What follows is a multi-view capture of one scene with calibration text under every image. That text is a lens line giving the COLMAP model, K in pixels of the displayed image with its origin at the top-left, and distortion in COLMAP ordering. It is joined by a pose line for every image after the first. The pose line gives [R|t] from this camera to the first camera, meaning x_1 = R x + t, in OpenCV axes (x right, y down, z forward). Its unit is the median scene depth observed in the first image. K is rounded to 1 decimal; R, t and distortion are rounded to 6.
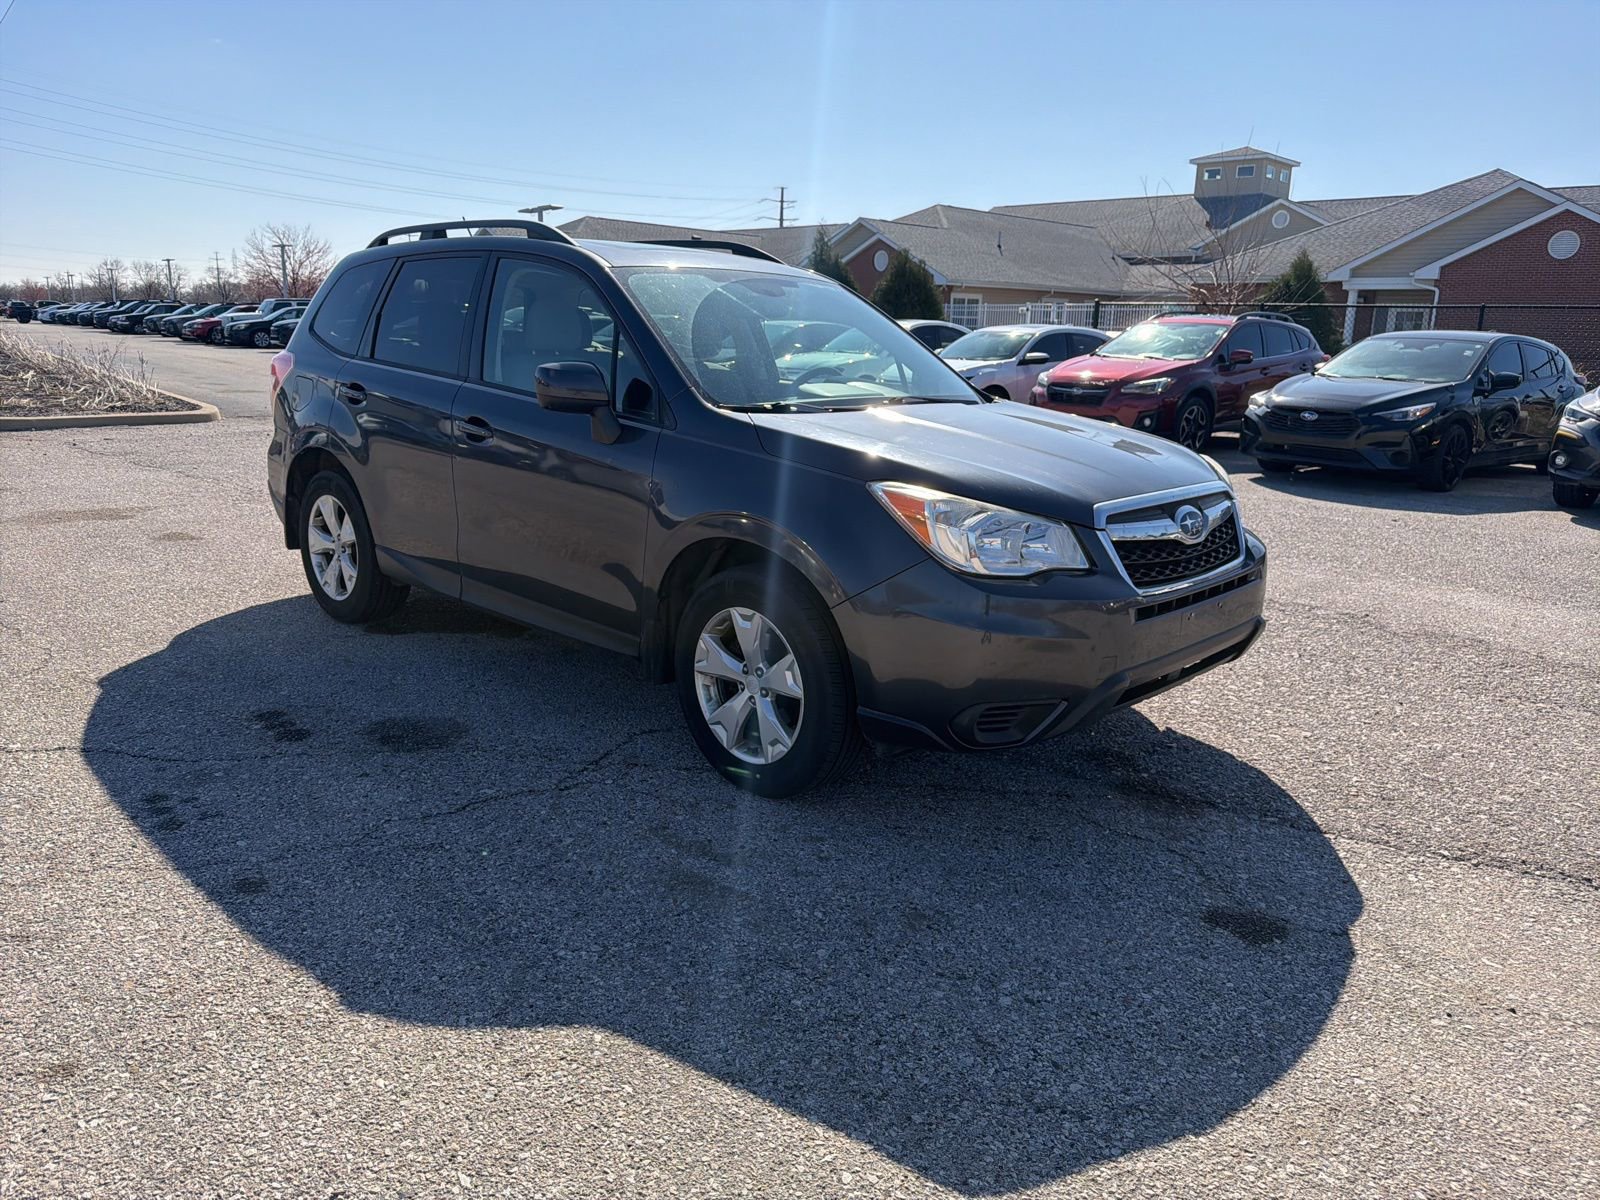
lens RADIAL K [[1123.9, 0, 806.2], [0, 1123.9, 598.3], [0, 0, 1]] dist [0.043210, -0.049109]
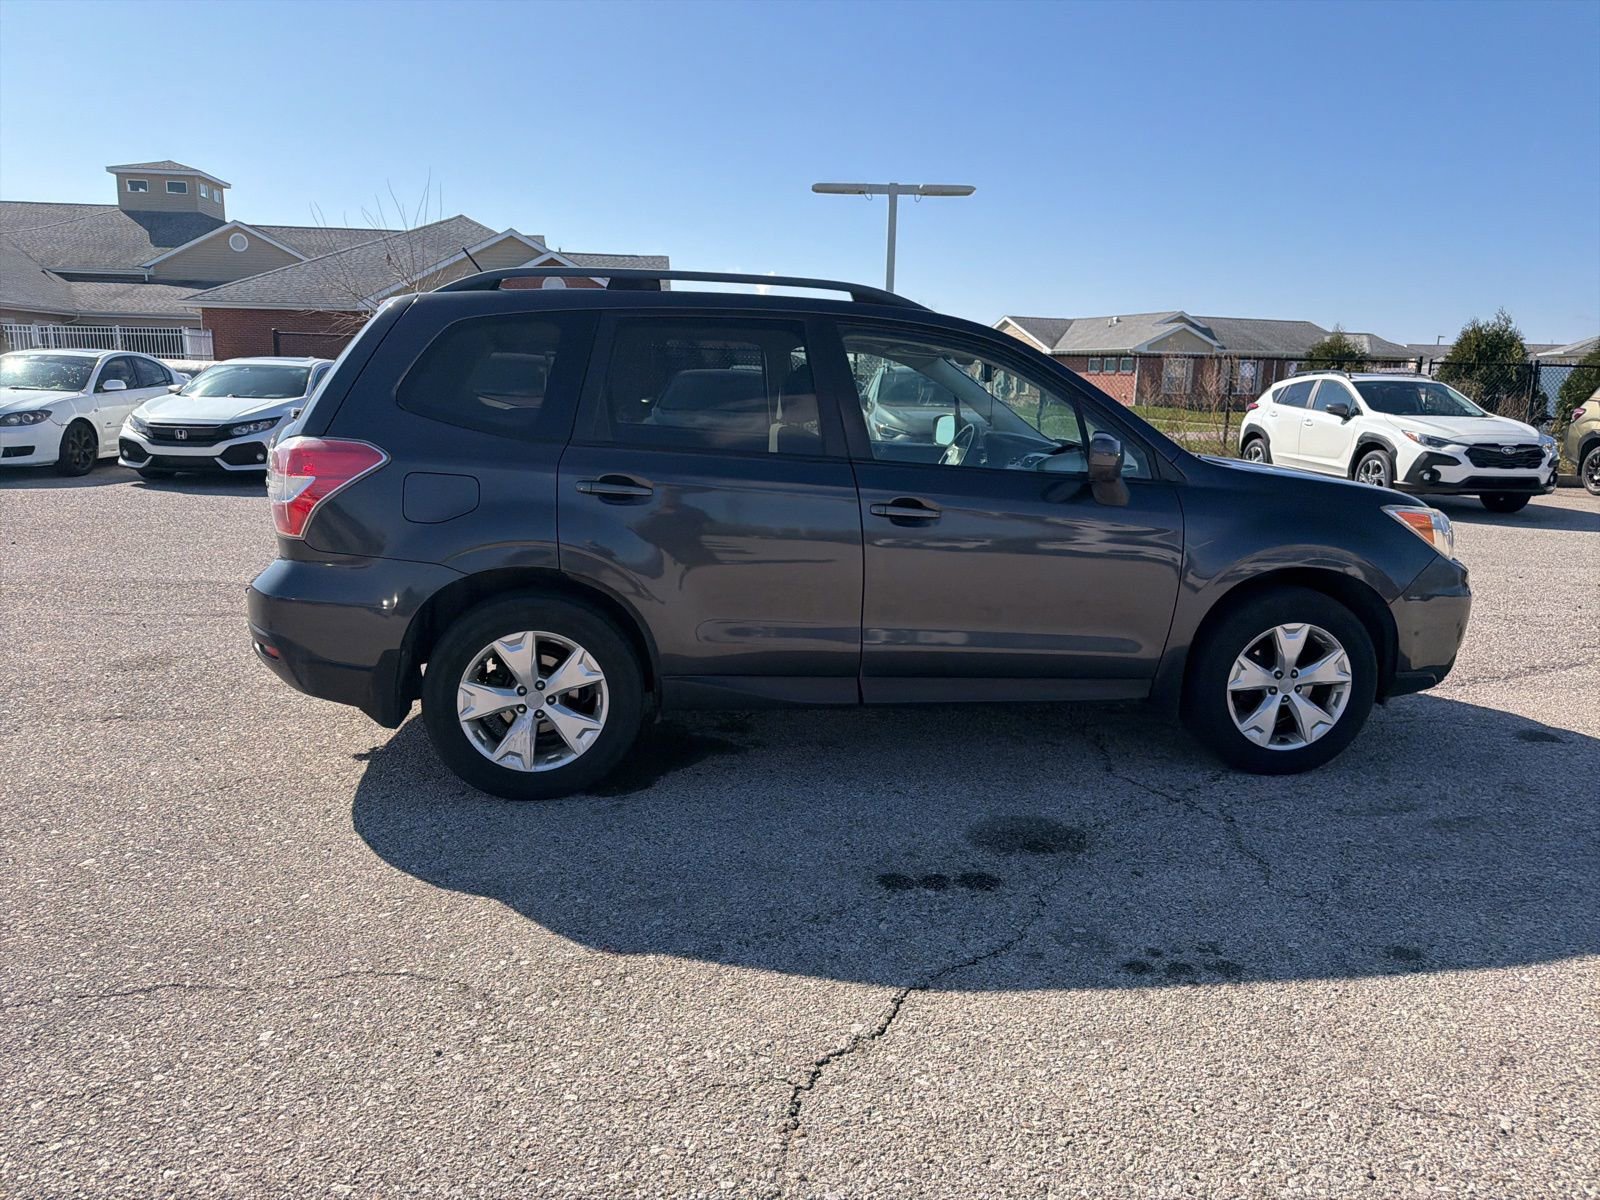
lens RADIAL K [[1123.9, 0, 807.7], [0, 1123.9, 602.6], [0, 0, 1]] dist [0.043210, -0.049109]
pose [[0.621585, -0.168836, 0.764936, -0.897154], [0.180456, 0.981096, 0.069908, -0.132812], [-0.762278, 0.094583, 0.640301, 0.414892]]
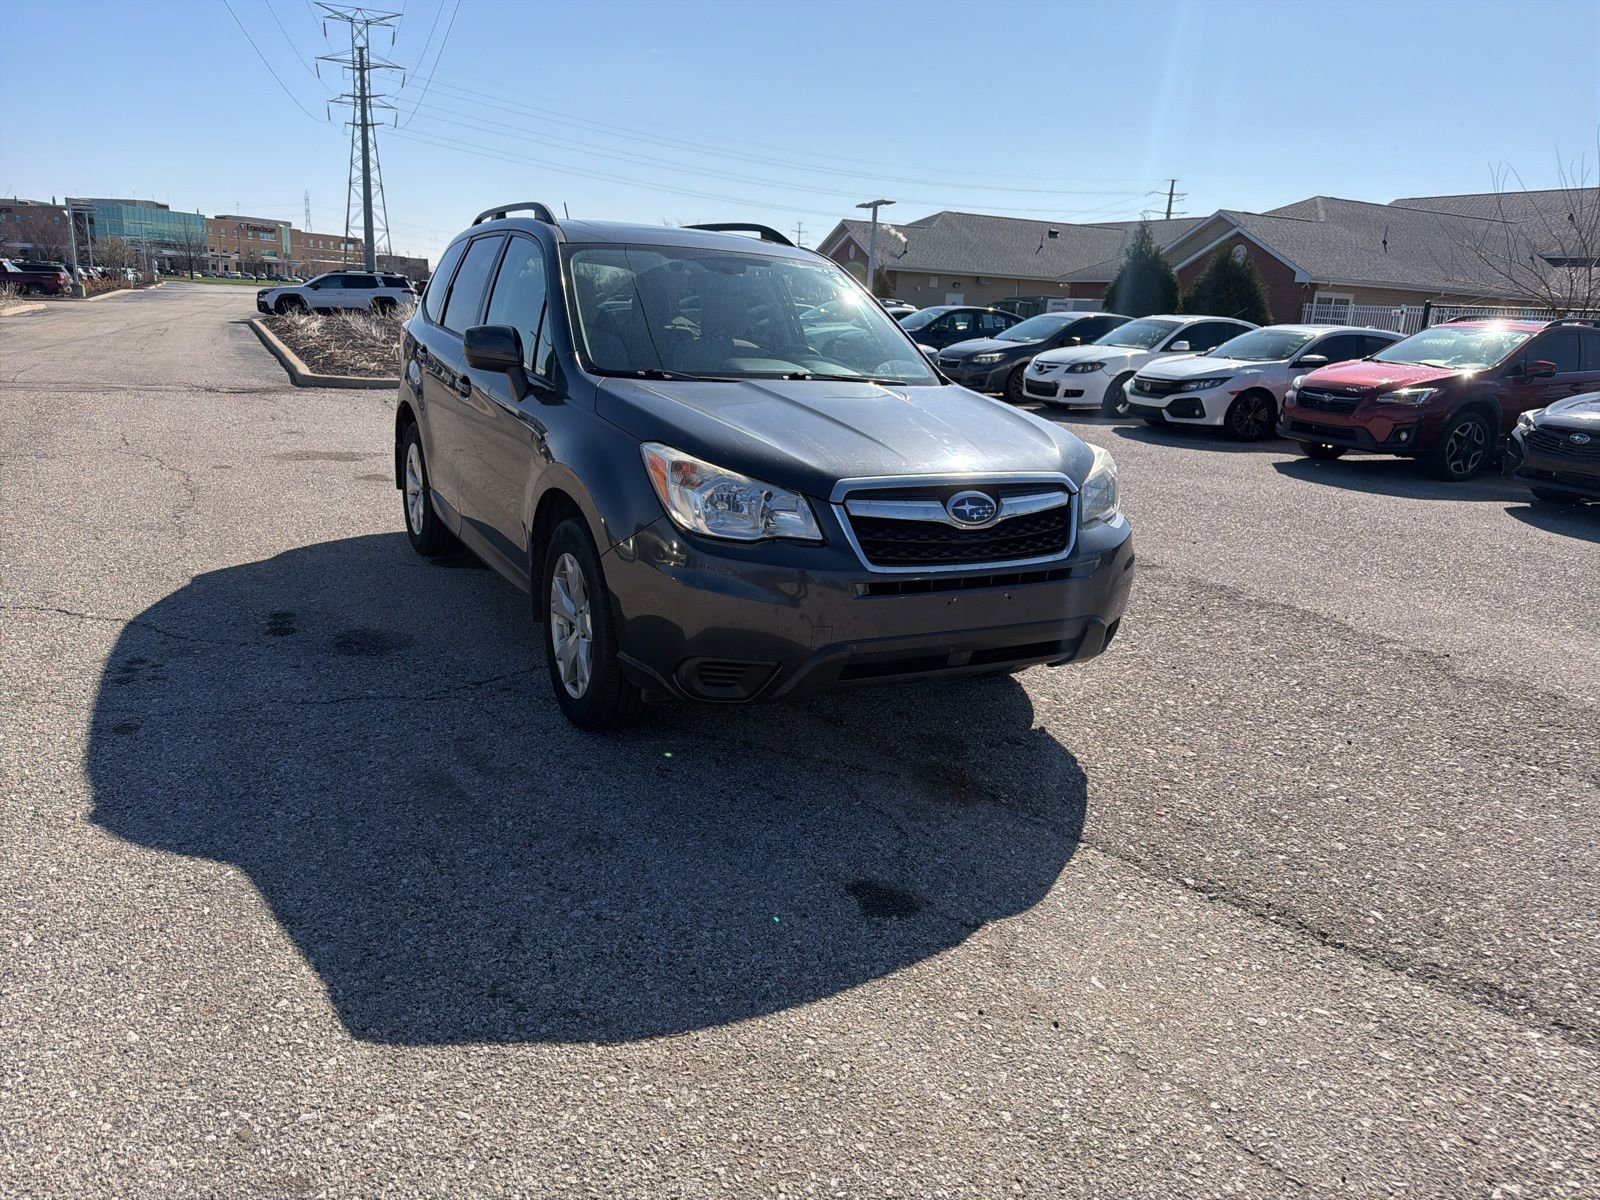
lens RADIAL K [[1123.9, 0, 800.6], [0, 1123.9, 608.3], [0, 0, 1]] dist [0.043210, -0.049109]
pose [[0.948217, 0.104500, -0.299942, 0.334966], [-0.100958, 0.994515, 0.027327, 0.005733], [0.301152, 0.004370, 0.953566, 0.013703]]
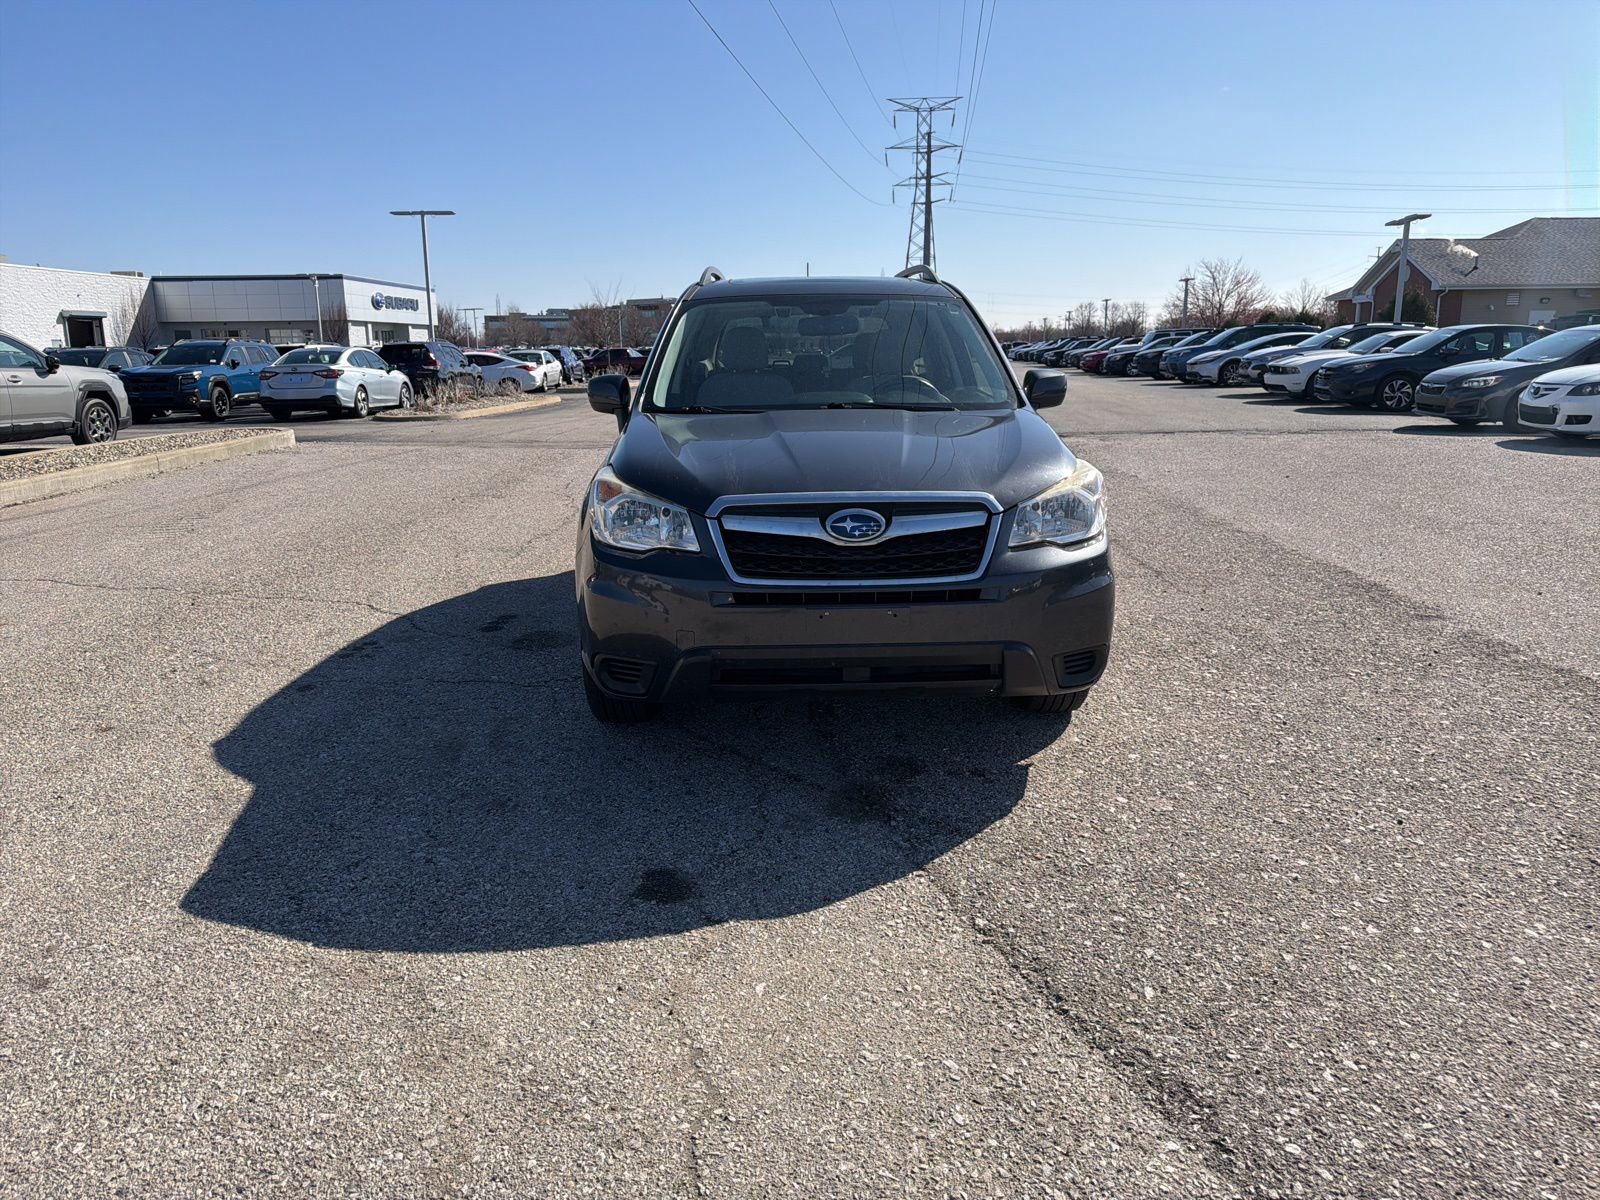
lens RADIAL K [[1123.9, 0, 807.9], [0, 1123.9, 594.2], [0, 0, 1]] dist [0.043210, -0.049109]
pose [[0.703325, 0.118609, -0.700904, 0.676337], [-0.137145, 0.990099, 0.029929, -0.020210], [0.697514, 0.075075, 0.712627, 0.179612]]
